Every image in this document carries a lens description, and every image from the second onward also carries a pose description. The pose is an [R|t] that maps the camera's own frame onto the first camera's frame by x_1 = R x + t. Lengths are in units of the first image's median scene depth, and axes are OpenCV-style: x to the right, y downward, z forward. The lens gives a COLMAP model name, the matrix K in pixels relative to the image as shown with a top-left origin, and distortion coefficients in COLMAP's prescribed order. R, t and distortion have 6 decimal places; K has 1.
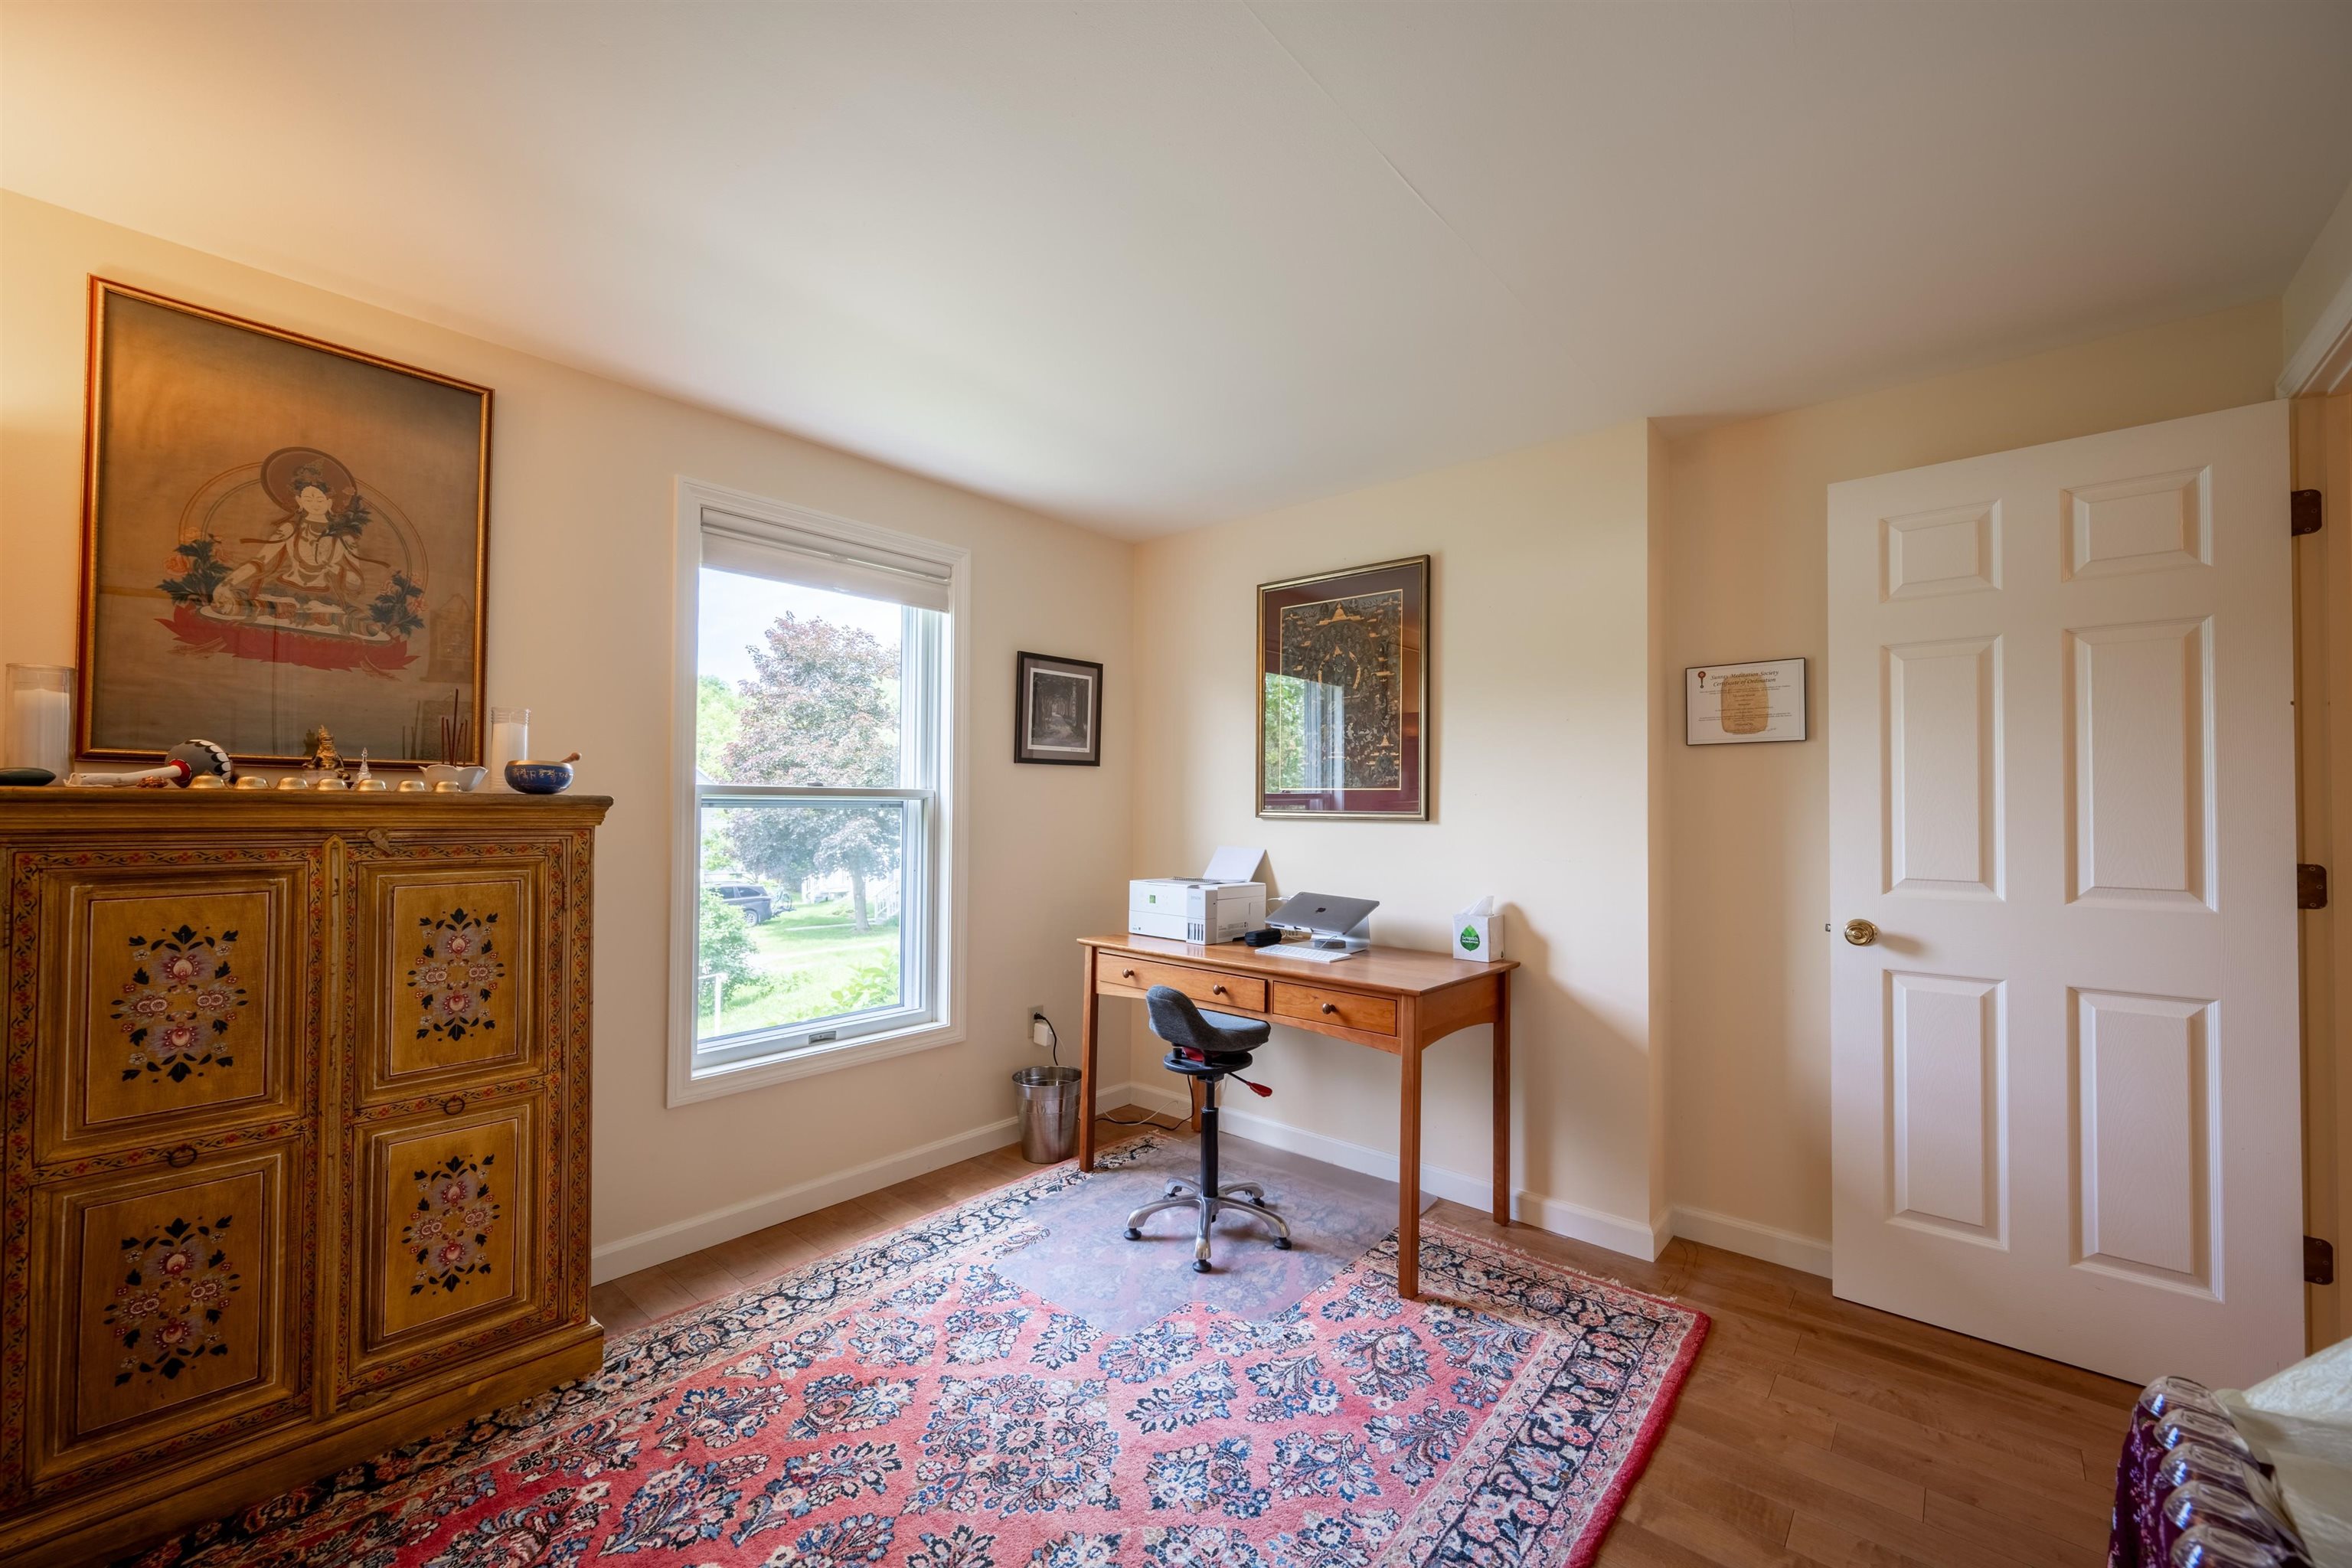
lens RADIAL K [[929.4, 0, 1174.8], [0, 929.4, 788.8], [0, 0, 1]] dist [-0.001365, 0.000577]
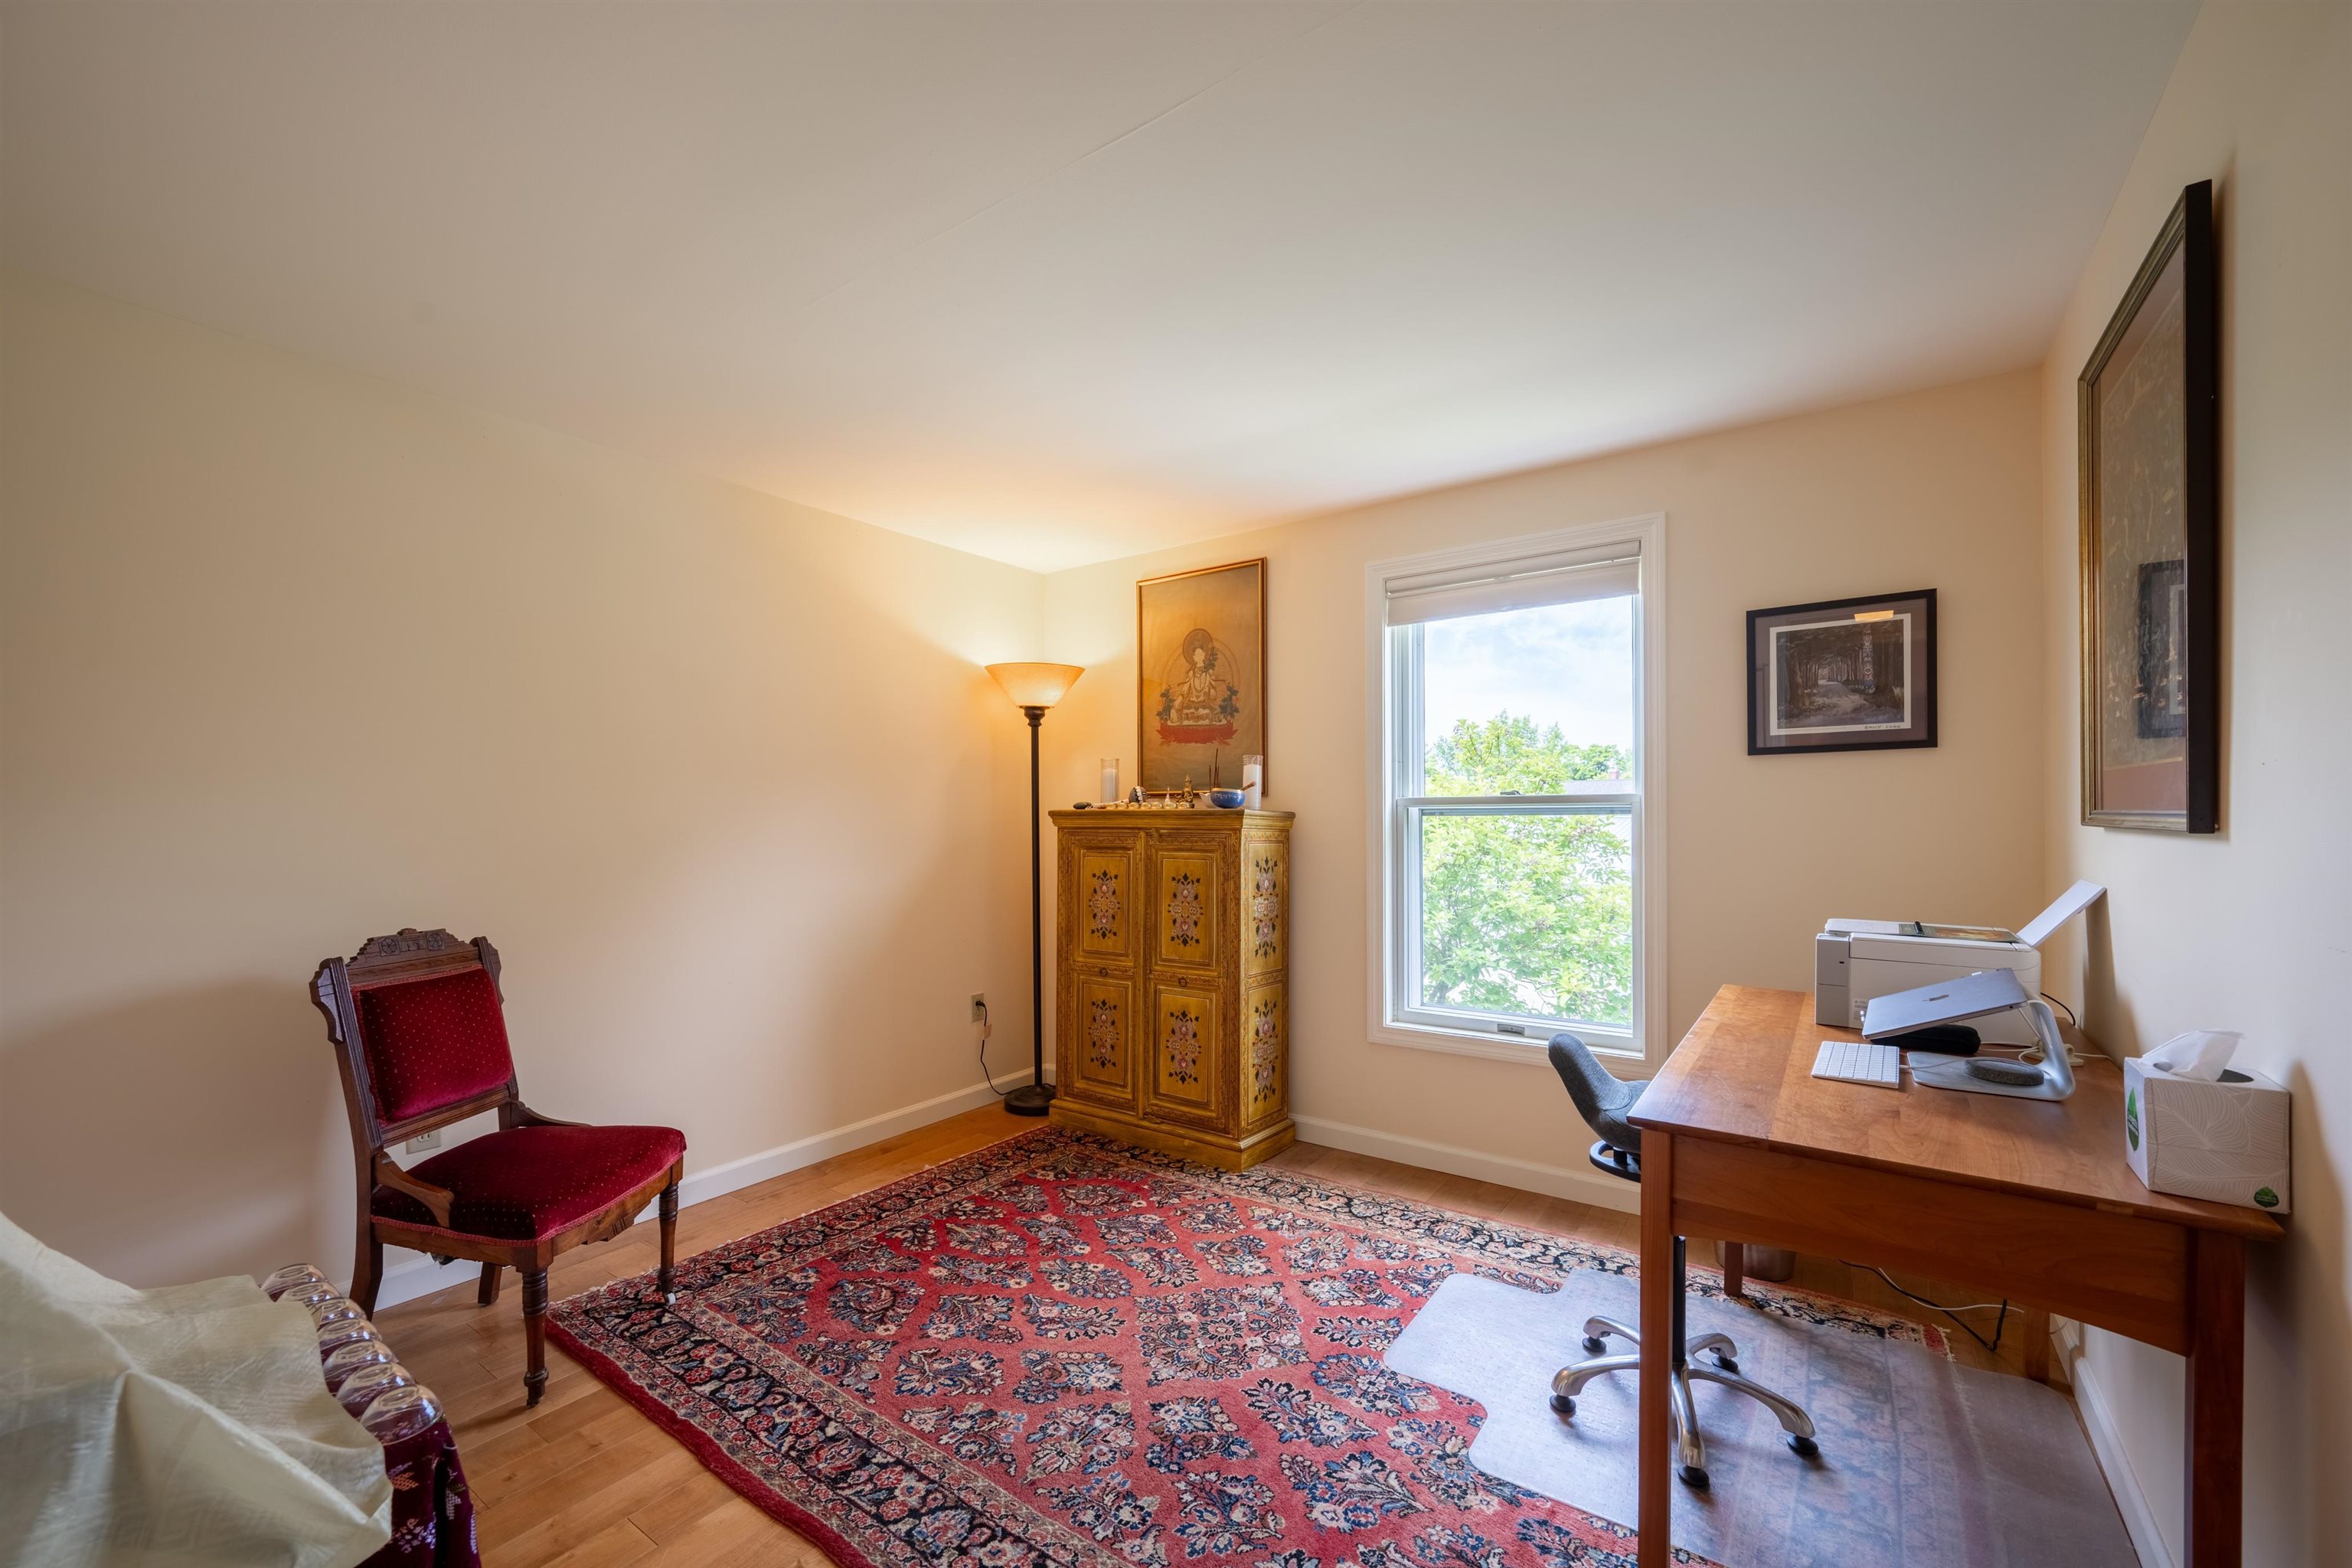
lens RADIAL K [[929.4, 0, 1188.1], [0, 929.4, 817.4], [0, 0, 1]] dist [-0.001365, 0.000577]
pose [[0.106487, -0.007722, -0.994284, 0.975765], [0.024498, 0.999687, -0.005140, 0.029634], [0.994012, -0.023811, 0.106643, 0.787005]]
